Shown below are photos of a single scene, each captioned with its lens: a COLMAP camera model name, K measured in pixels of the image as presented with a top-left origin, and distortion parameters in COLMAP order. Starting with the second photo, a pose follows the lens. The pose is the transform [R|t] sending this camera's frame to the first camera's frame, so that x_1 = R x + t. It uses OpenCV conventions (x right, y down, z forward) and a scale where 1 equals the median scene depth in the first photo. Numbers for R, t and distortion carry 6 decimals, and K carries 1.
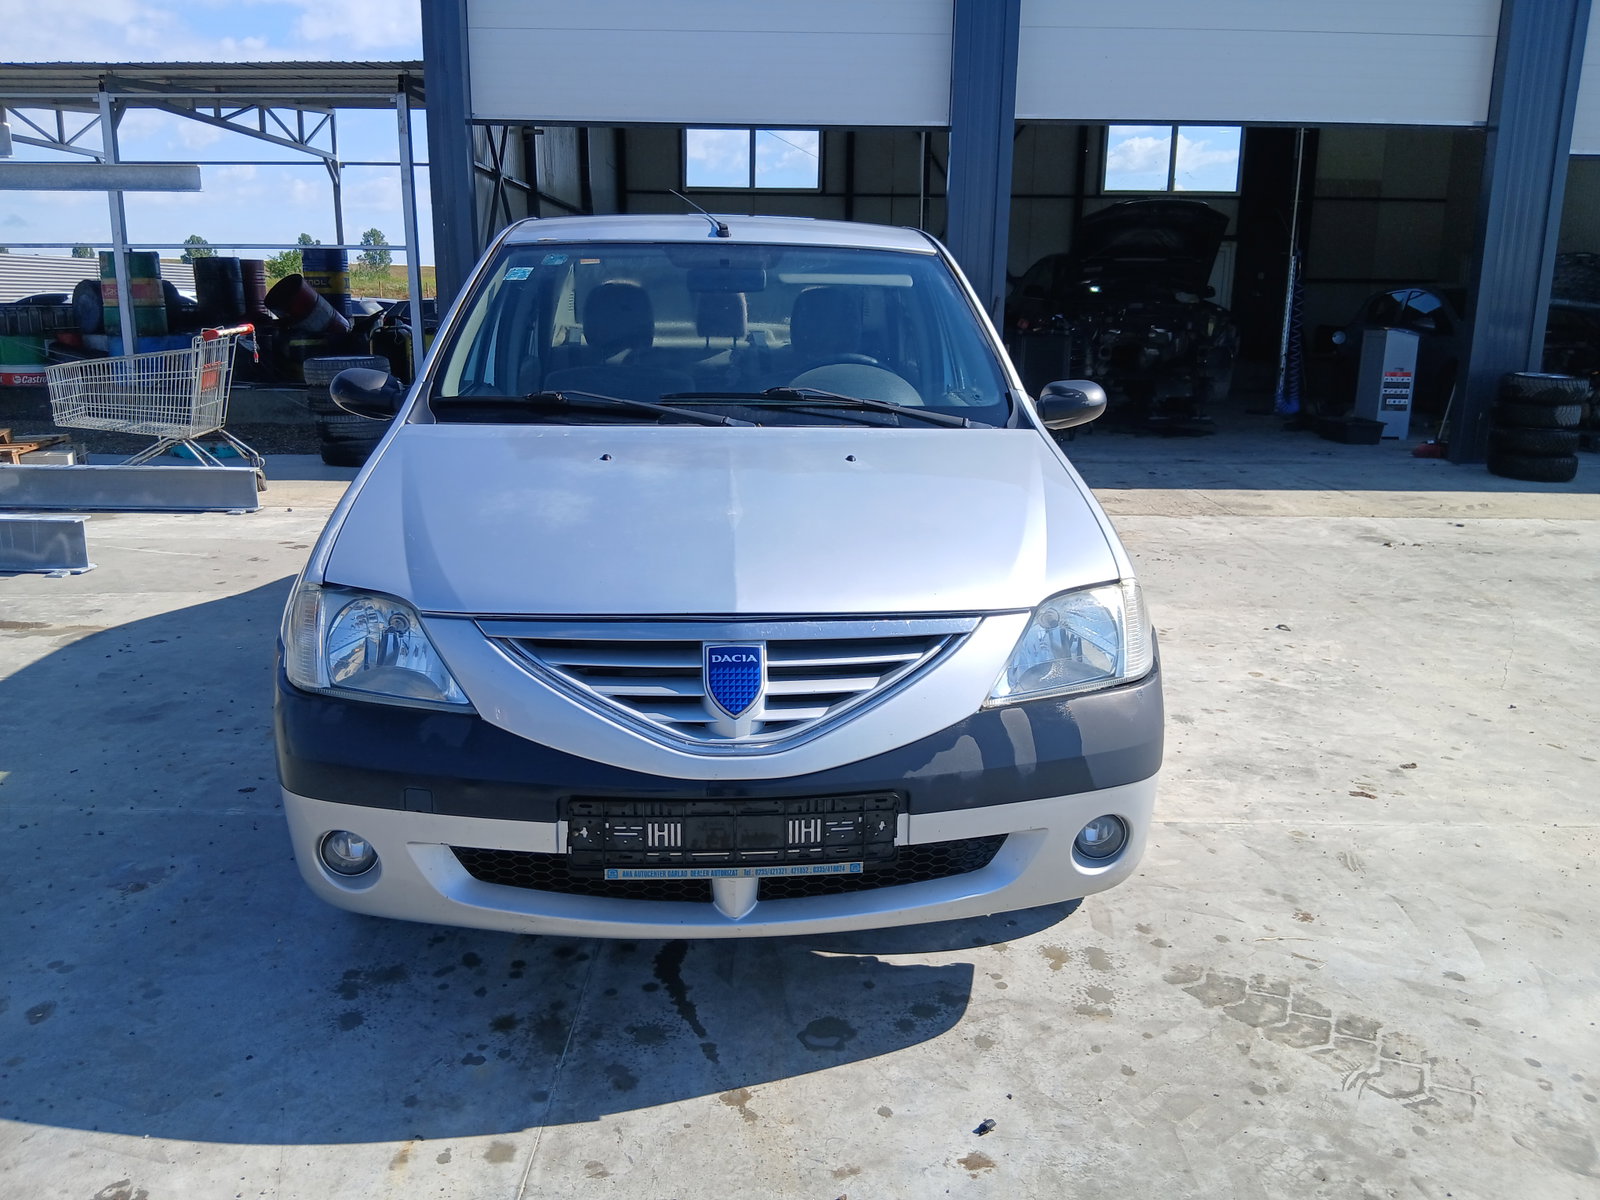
lens RADIAL K [[1224.3, 0, 795.3], [0, 1224.3, 596.9], [0, 0, 1]] dist [0.004069, -0.027335]
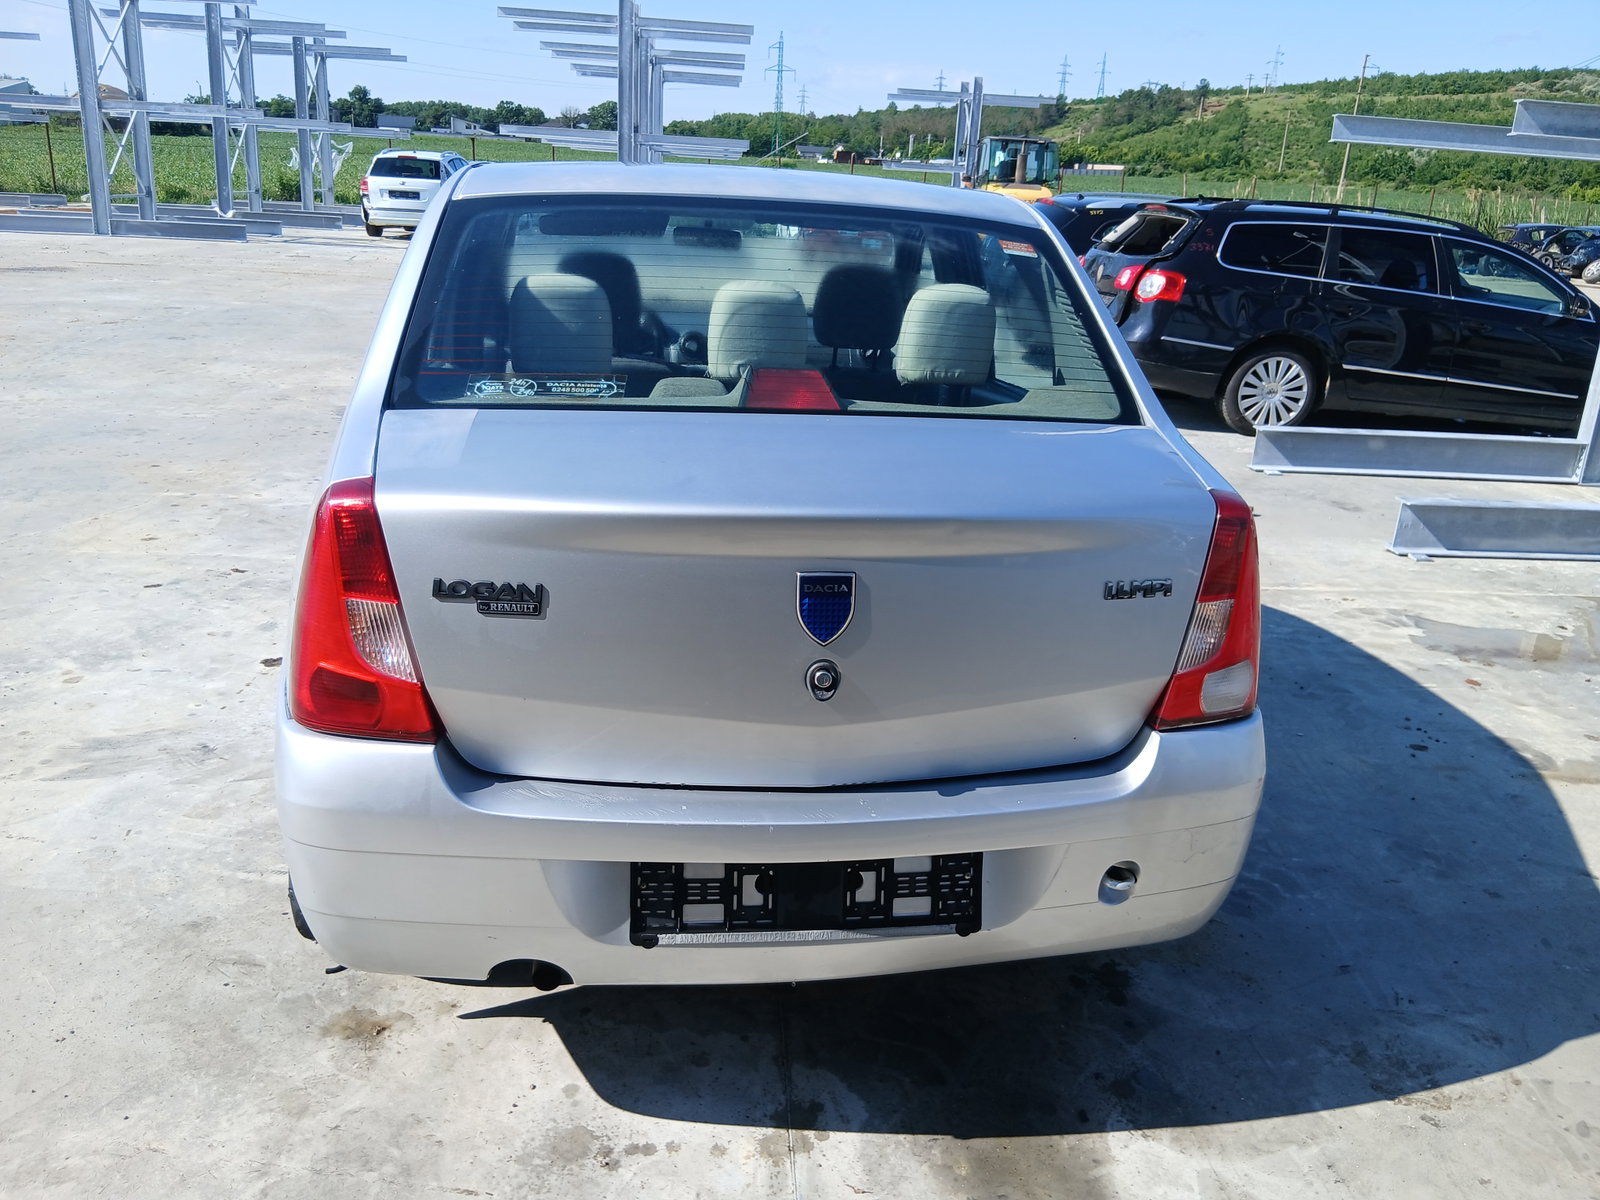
lens RADIAL K [[1224.3, 0, 797.6], [0, 1224.3, 602.0], [0, 0, 1]] dist [0.004069, -0.027335]
pose [[-0.995654, -0.036684, -0.085604, -0.057471], [-0.077629, 0.834702, 0.545204, -0.614412], [0.051454, 0.549479, -0.833921, 2.184938]]
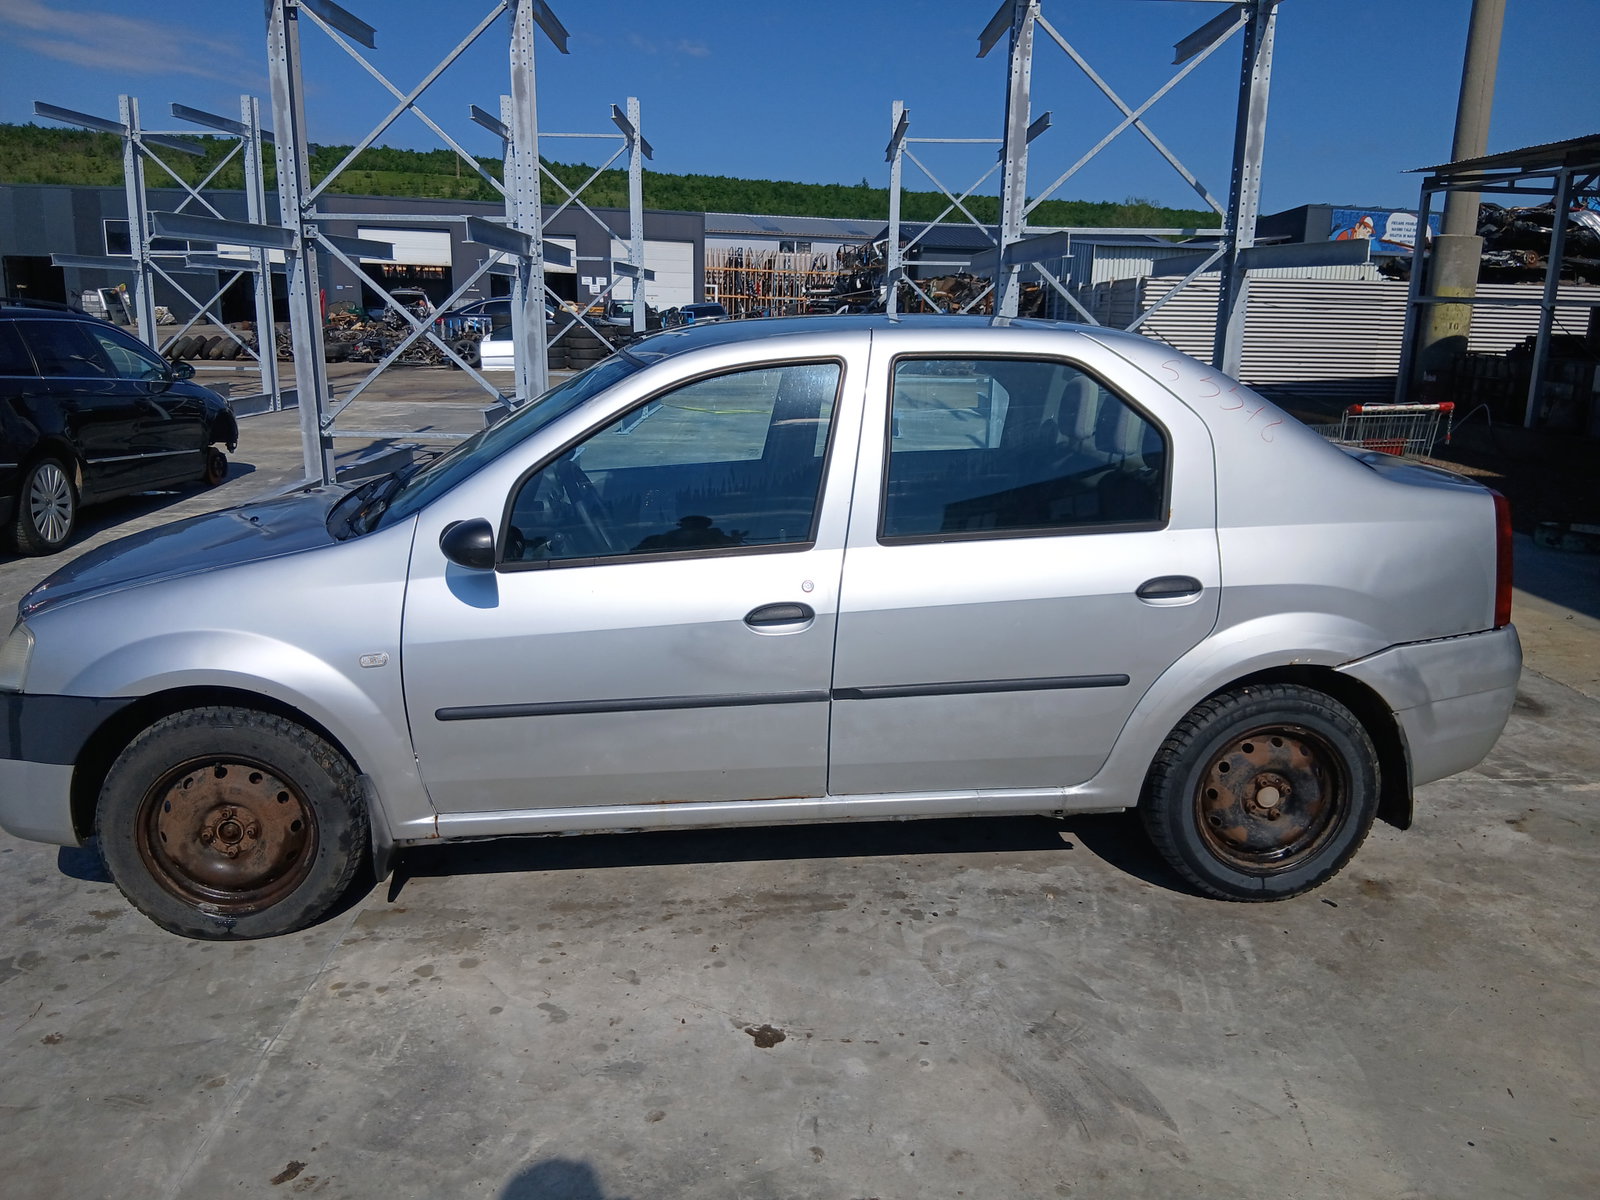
lens RADIAL K [[1224.3, 0, 790.5], [0, 1224.3, 599.4], [0, 0, 1]] dist [0.004069, -0.027335]
pose [[0.028031, 0.230273, -0.972722, 1.048093], [-0.252643, 0.943144, 0.215990, -0.358491], [0.967154, 0.239697, 0.084614, 1.116797]]
